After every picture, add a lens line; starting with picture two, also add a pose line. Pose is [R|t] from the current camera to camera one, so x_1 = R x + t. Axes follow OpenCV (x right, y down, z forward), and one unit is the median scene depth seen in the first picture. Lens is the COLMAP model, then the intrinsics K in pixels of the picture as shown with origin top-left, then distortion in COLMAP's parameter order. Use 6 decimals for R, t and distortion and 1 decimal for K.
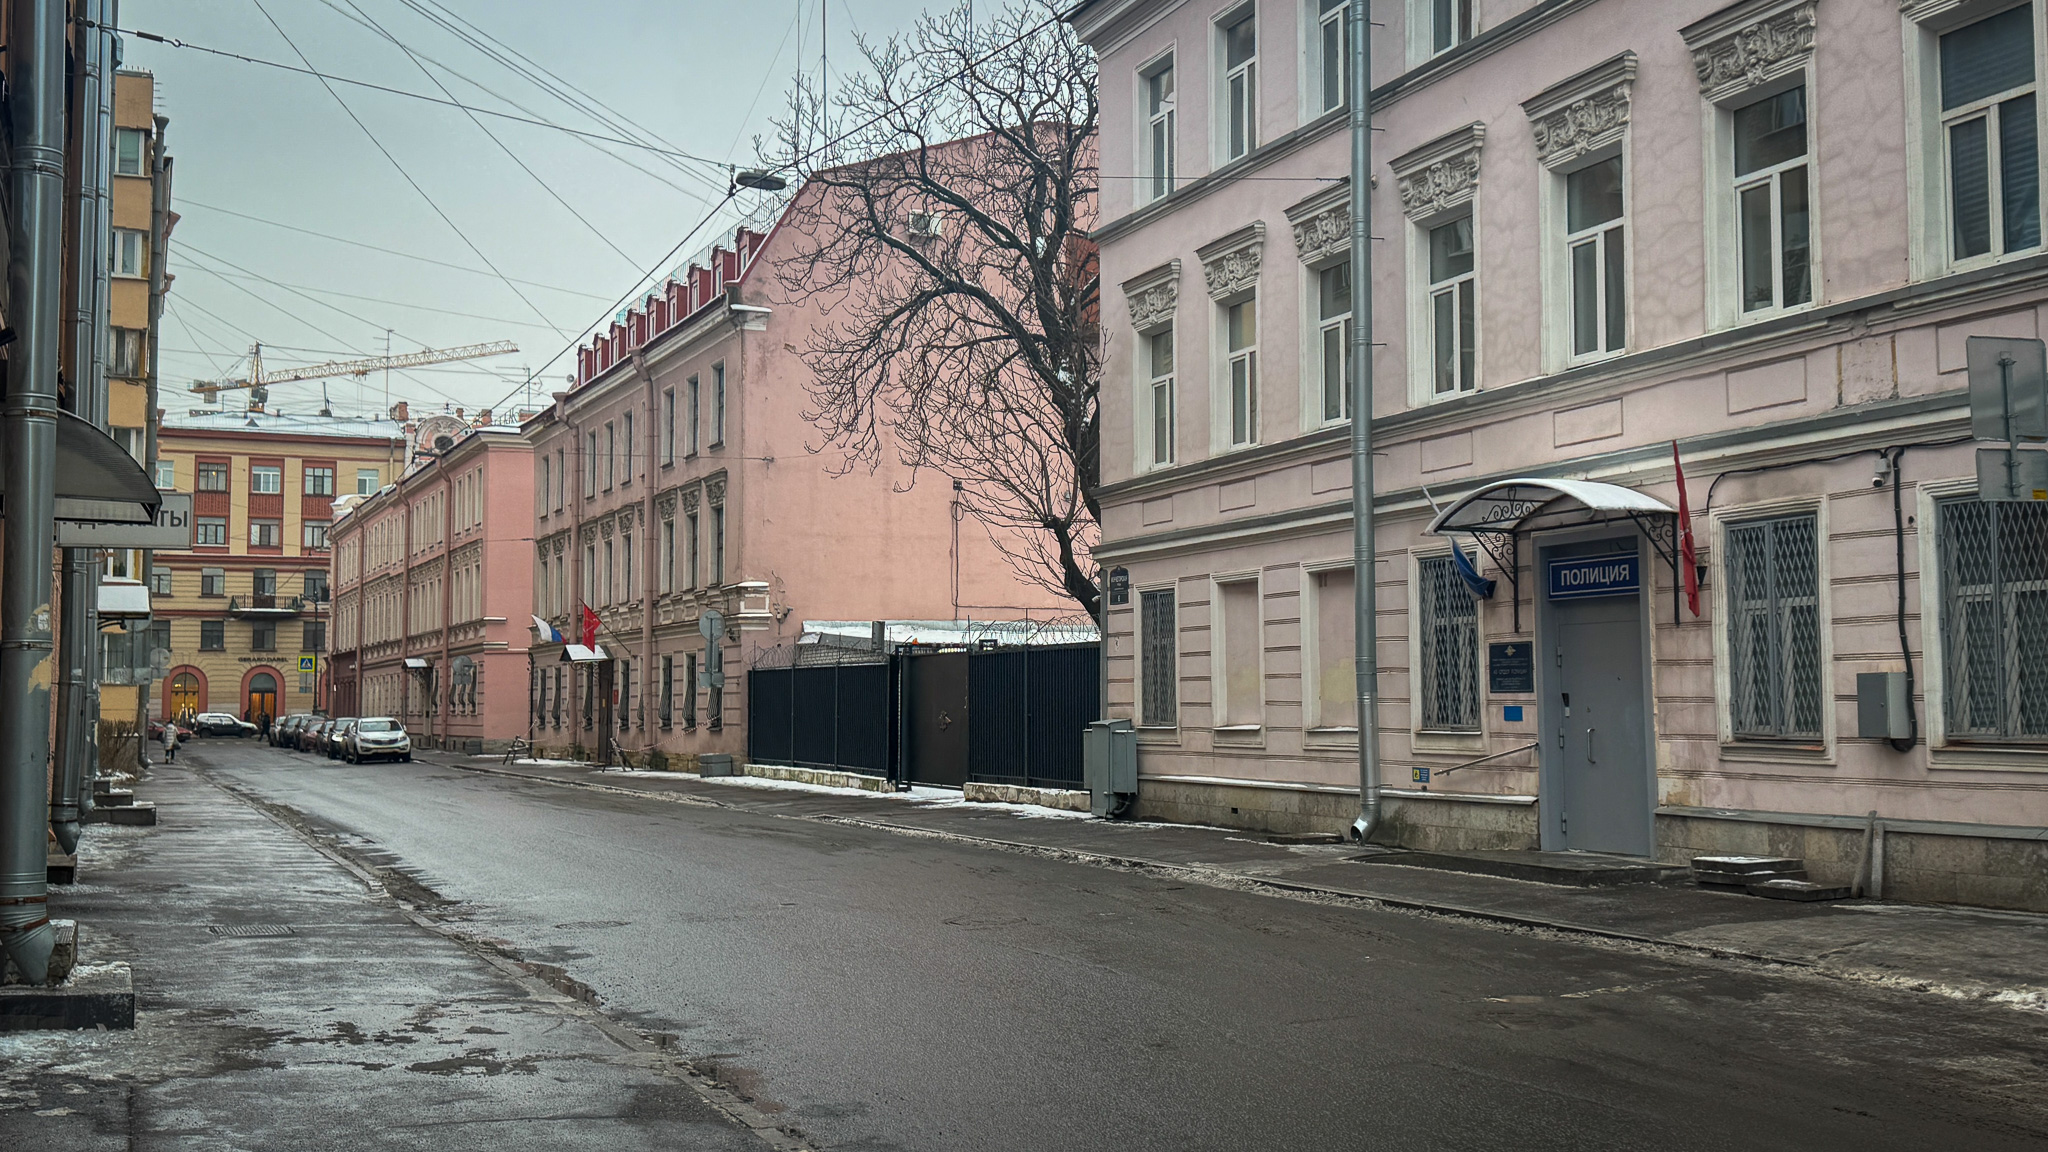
lens RADIAL K [[1888.2, 0, 1024.0], [0, 1888.2, 576.0], [0, 0, 1]] dist [0.119394, -0.149246]
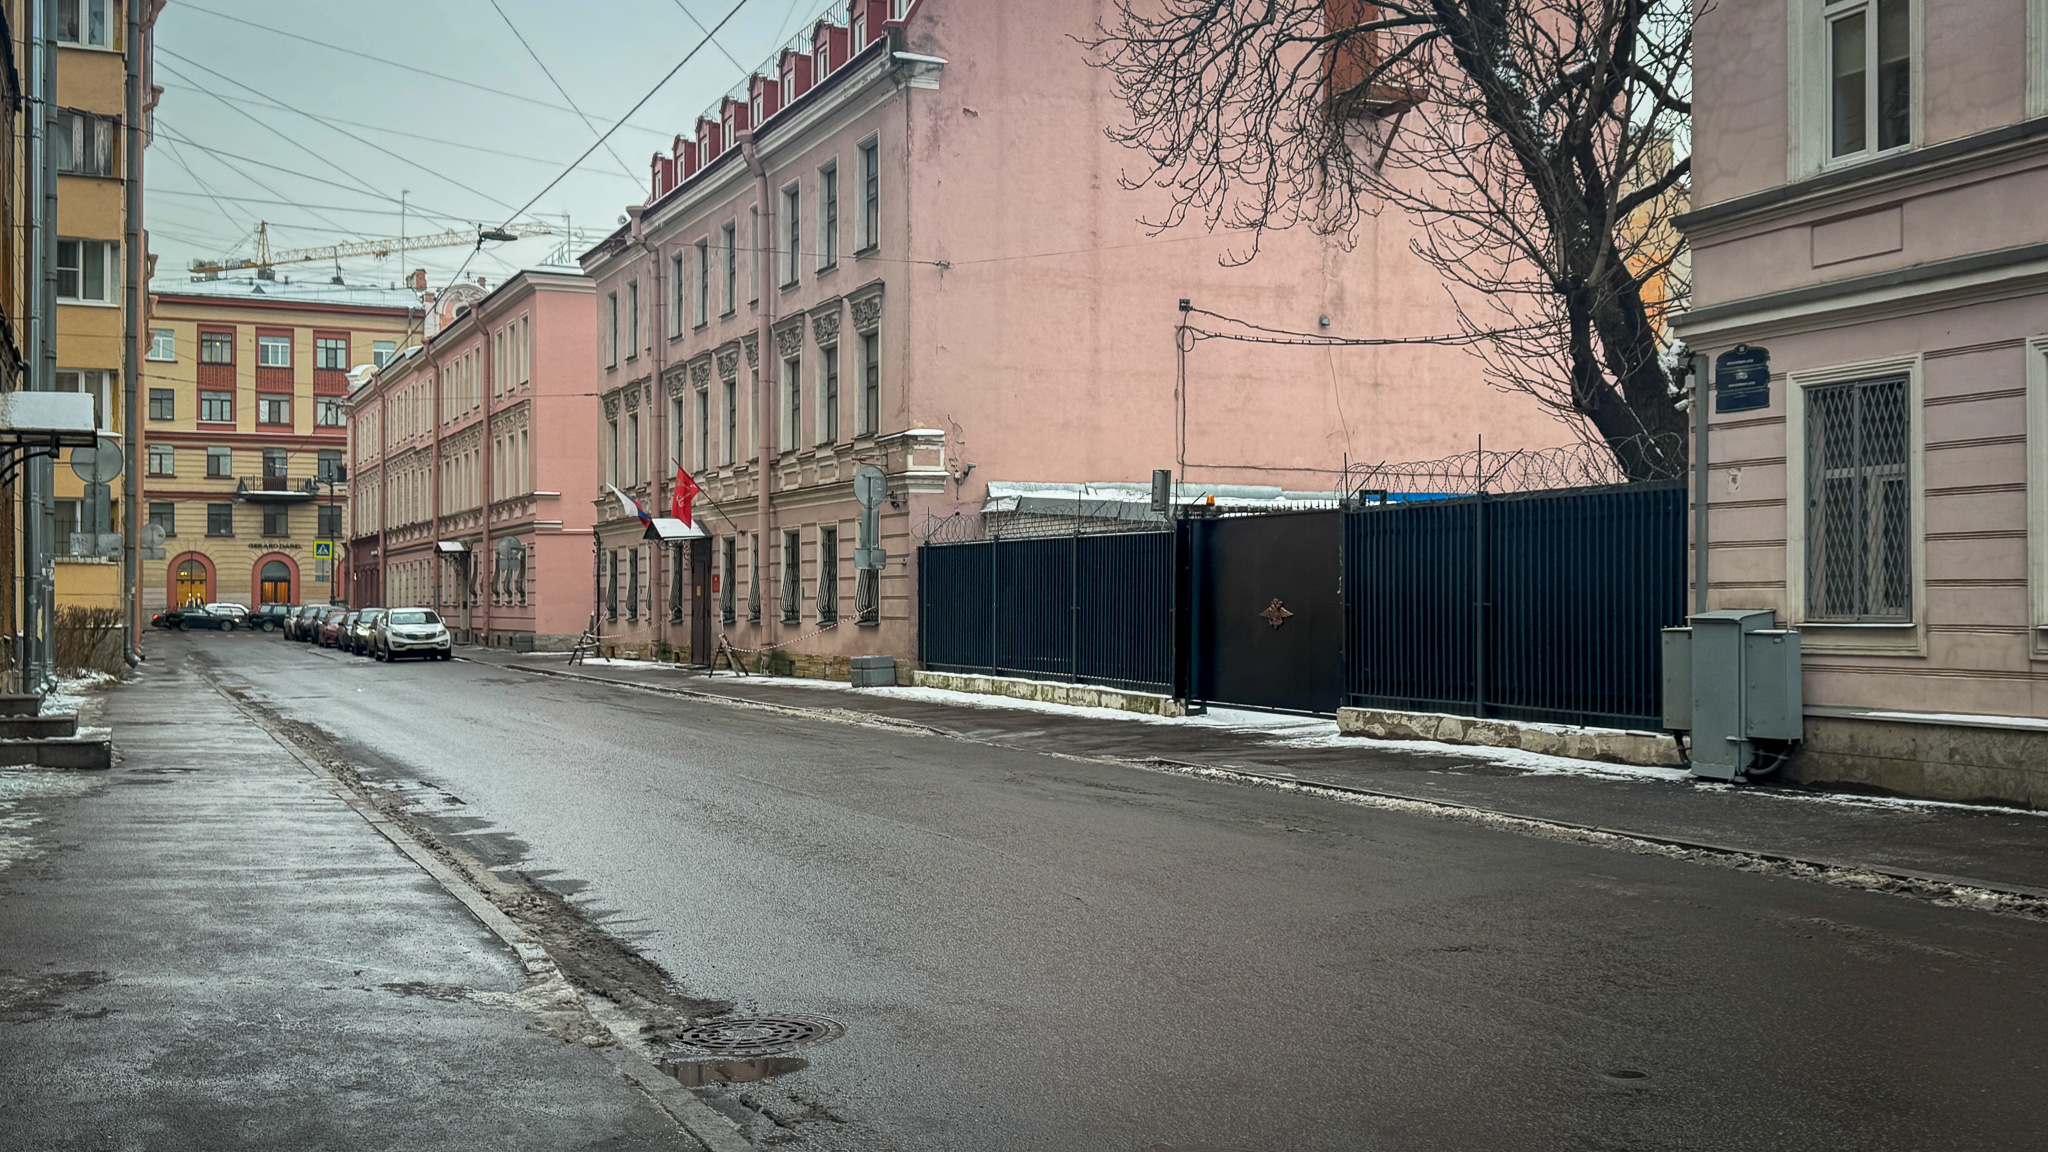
lens RADIAL K [[1888.2, 0, 1024.0], [0, 1888.2, 576.0], [0, 0, 1]] dist [0.119394, -0.149246]
pose [[0.999975, 0.005074, -0.004900, -0.081855], [-0.004804, 0.998548, 0.053648, 0.017243], [0.005165, -0.053623, 0.998548, 0.205250]]
